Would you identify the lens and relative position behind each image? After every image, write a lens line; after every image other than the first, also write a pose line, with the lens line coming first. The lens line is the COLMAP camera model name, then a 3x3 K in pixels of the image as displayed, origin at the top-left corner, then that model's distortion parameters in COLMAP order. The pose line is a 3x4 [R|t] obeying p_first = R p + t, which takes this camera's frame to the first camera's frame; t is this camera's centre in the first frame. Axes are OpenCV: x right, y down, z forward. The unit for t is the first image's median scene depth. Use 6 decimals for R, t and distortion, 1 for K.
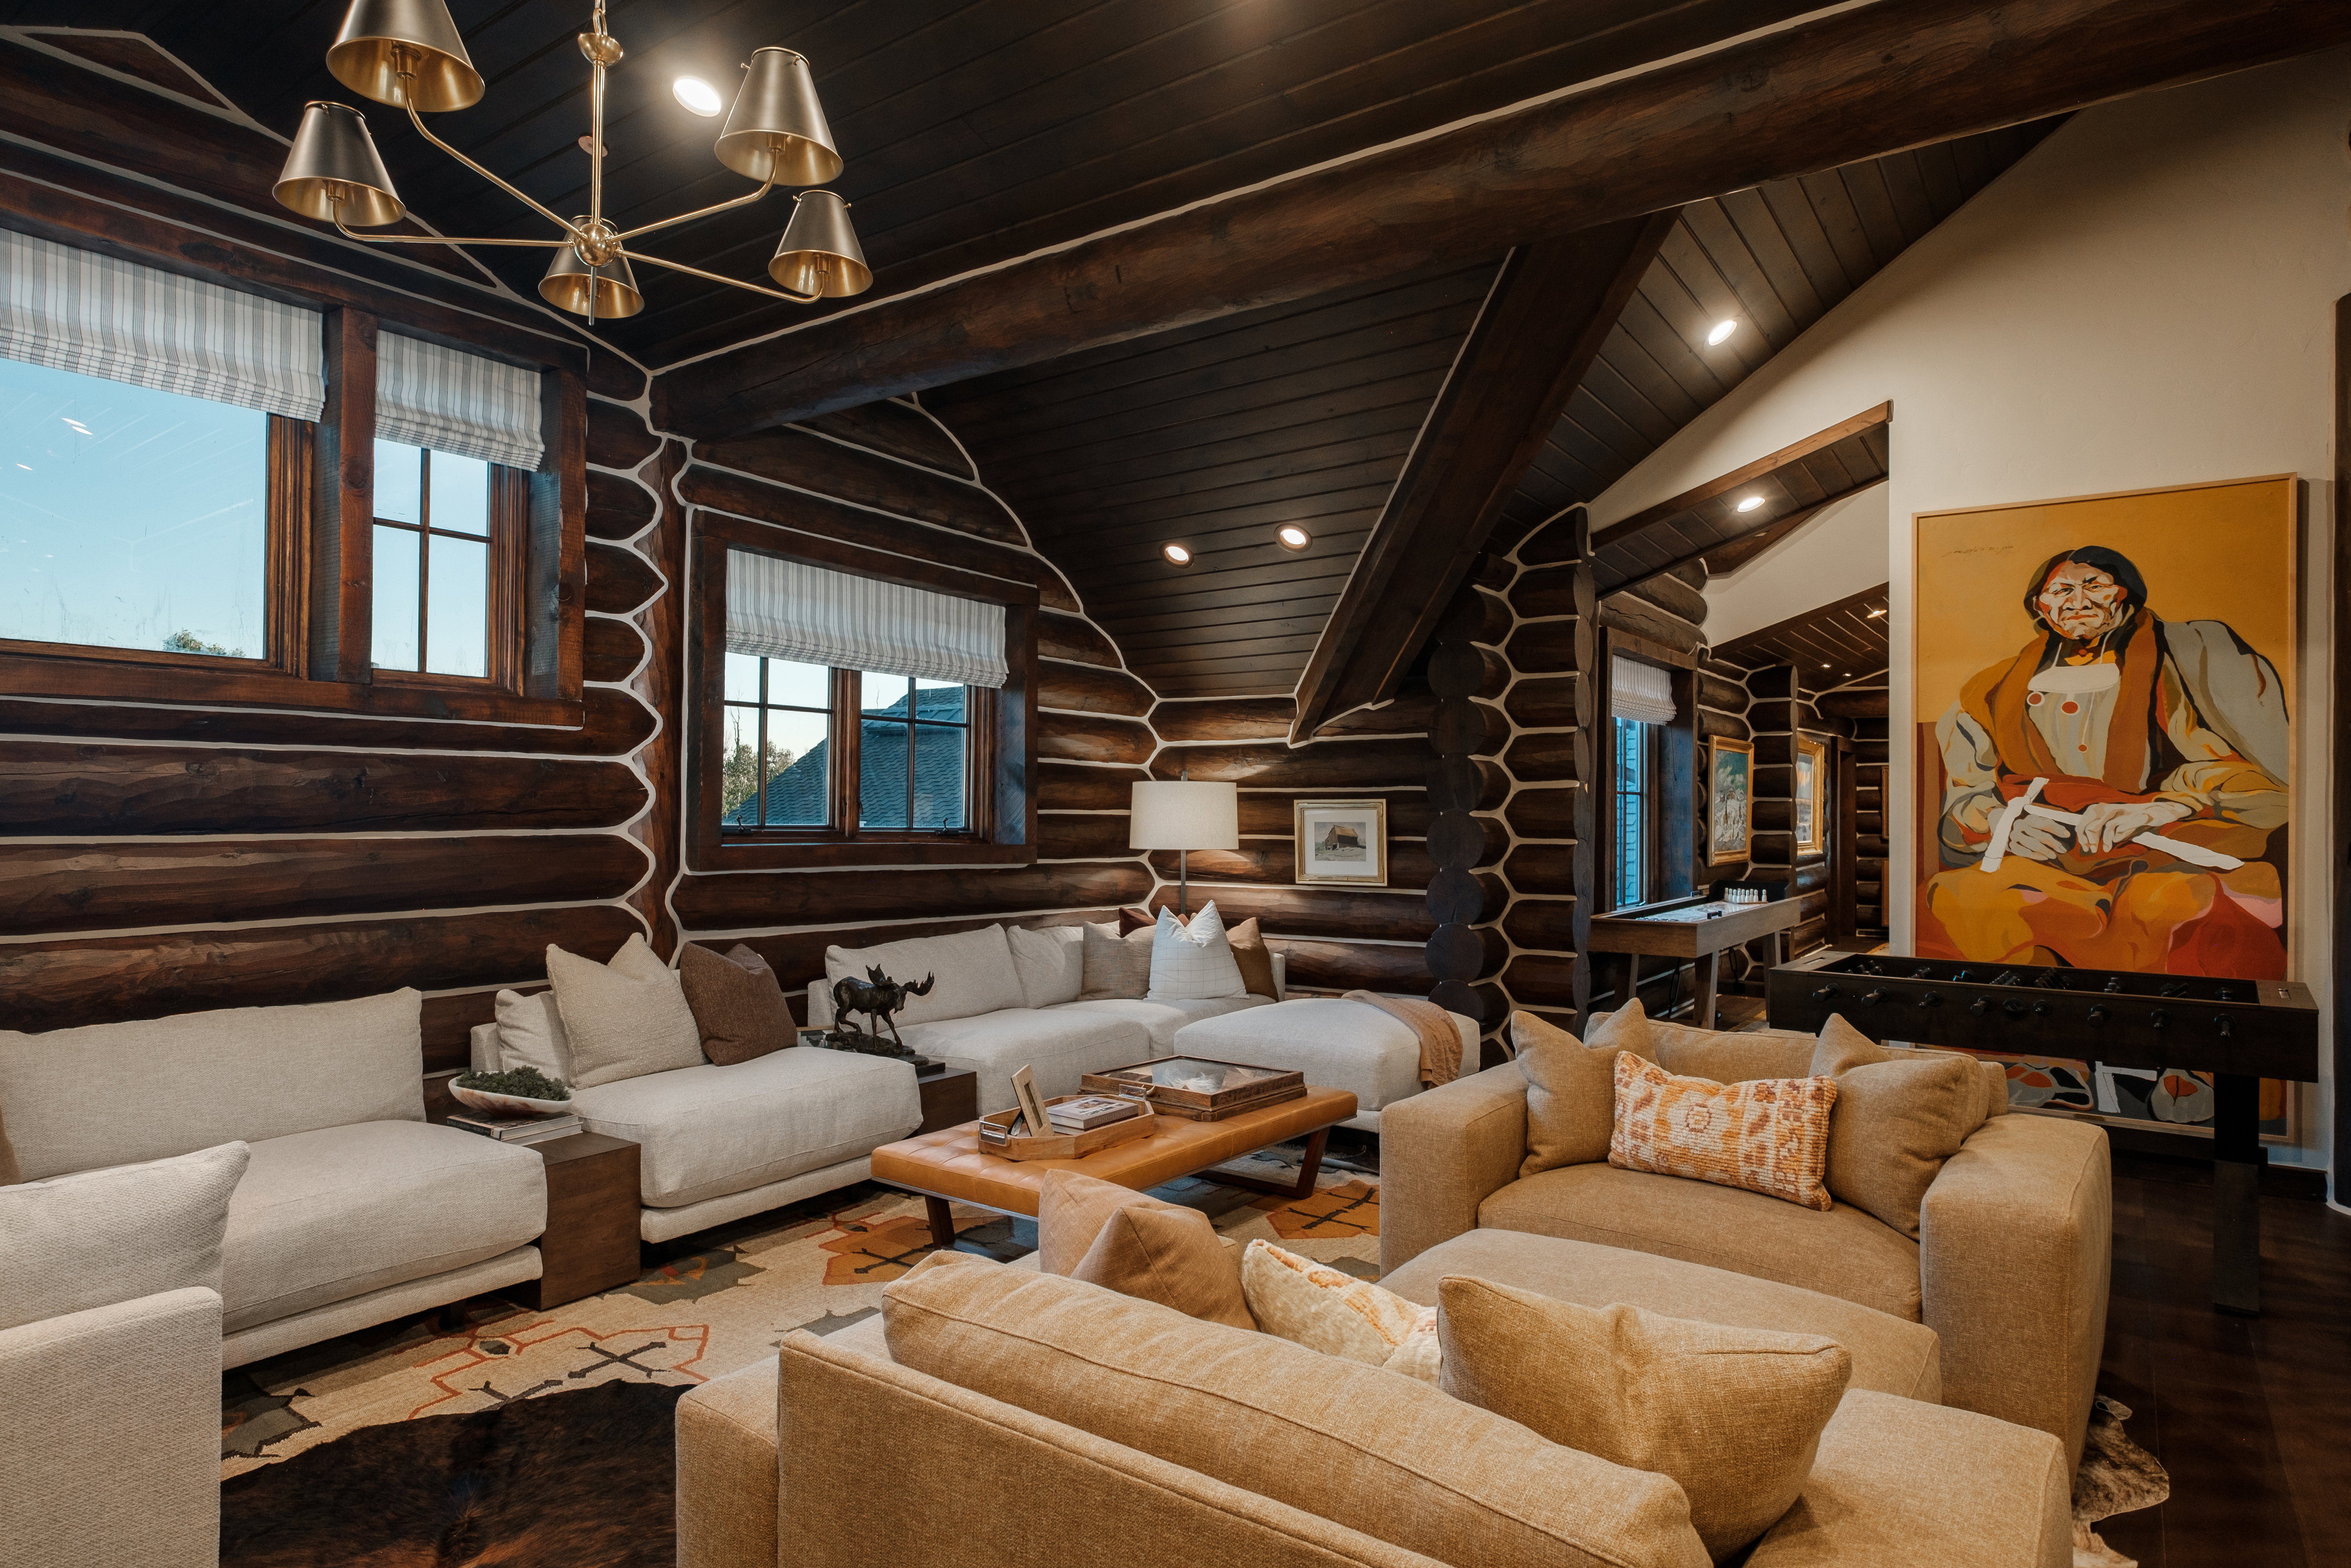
lens RADIAL K [[1318.5, 0, 1176.4], [0, 1318.5, 808.5], [0, 0, 1]] dist [-0.004166, 0.000171]
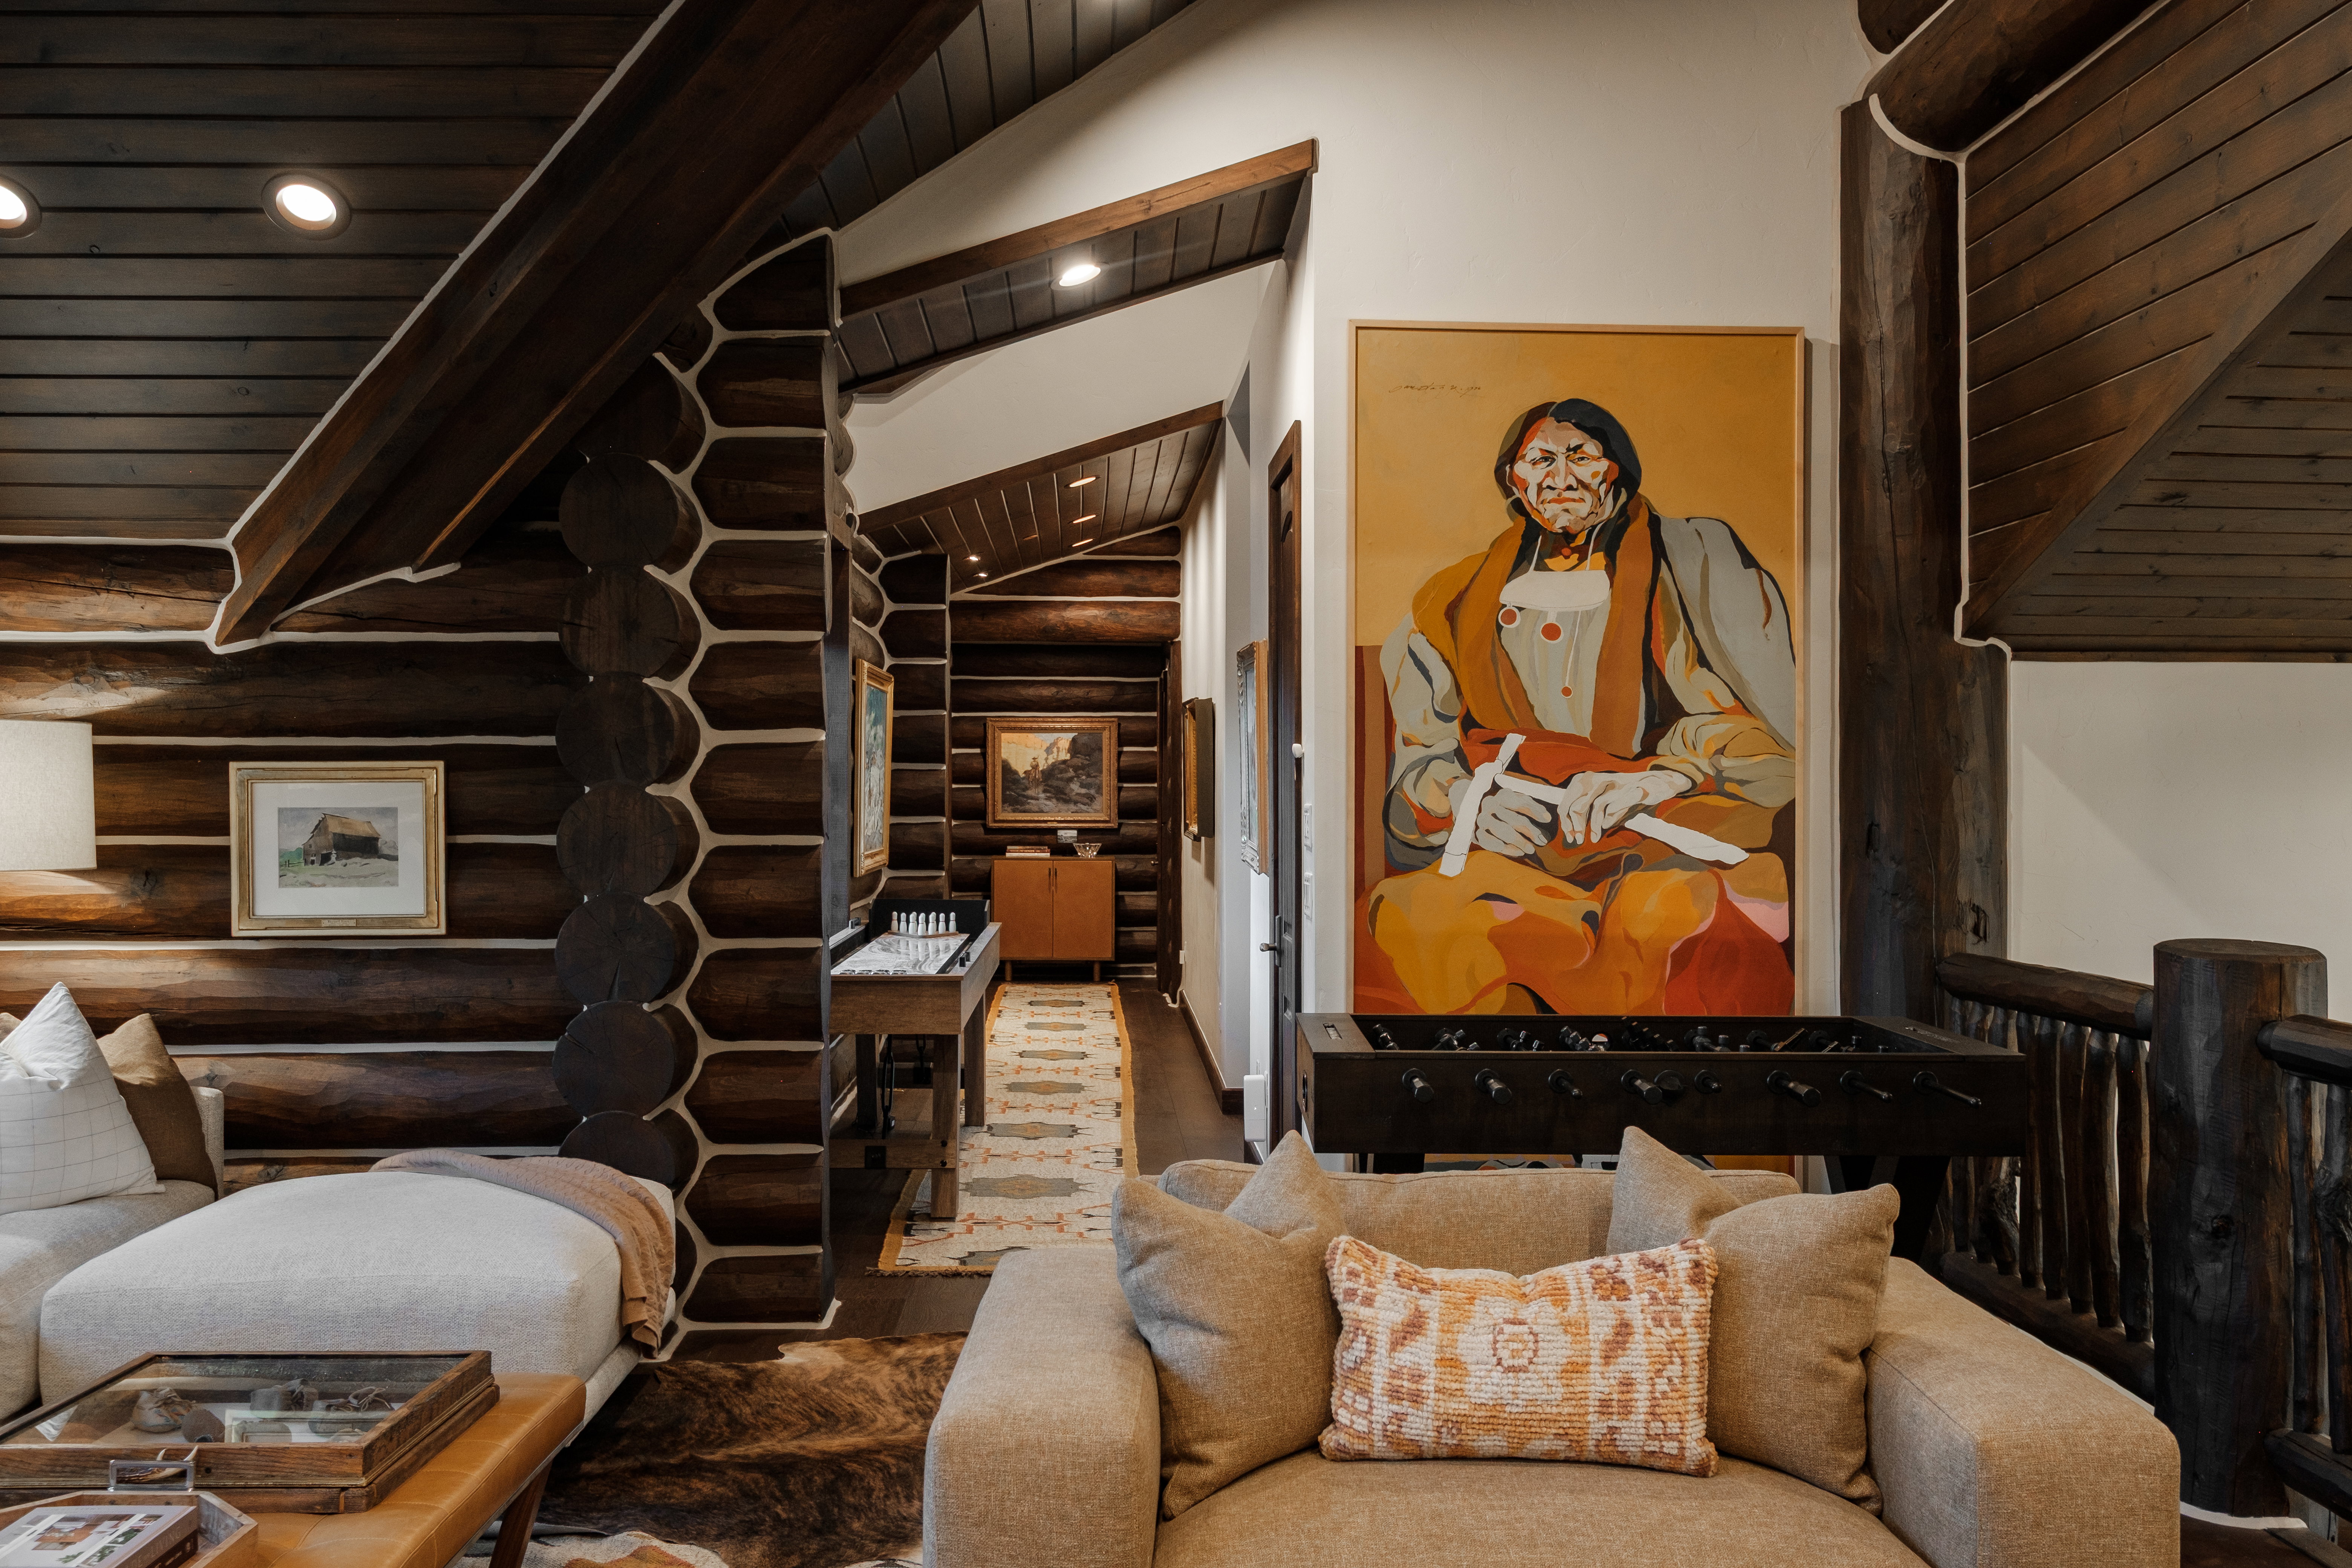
lens RADIAL K [[2164.2, 0, 1174.8], [0, 2164.2, 767.0], [0, 0, 1]] dist [0.002010, 0.000000]
pose [[0.790468, 0.004221, 0.612488, -0.153365], [0.000149, 0.999975, -0.007084, 0.001112], [-0.612503, 0.005691, 0.790448, 0.218929]]
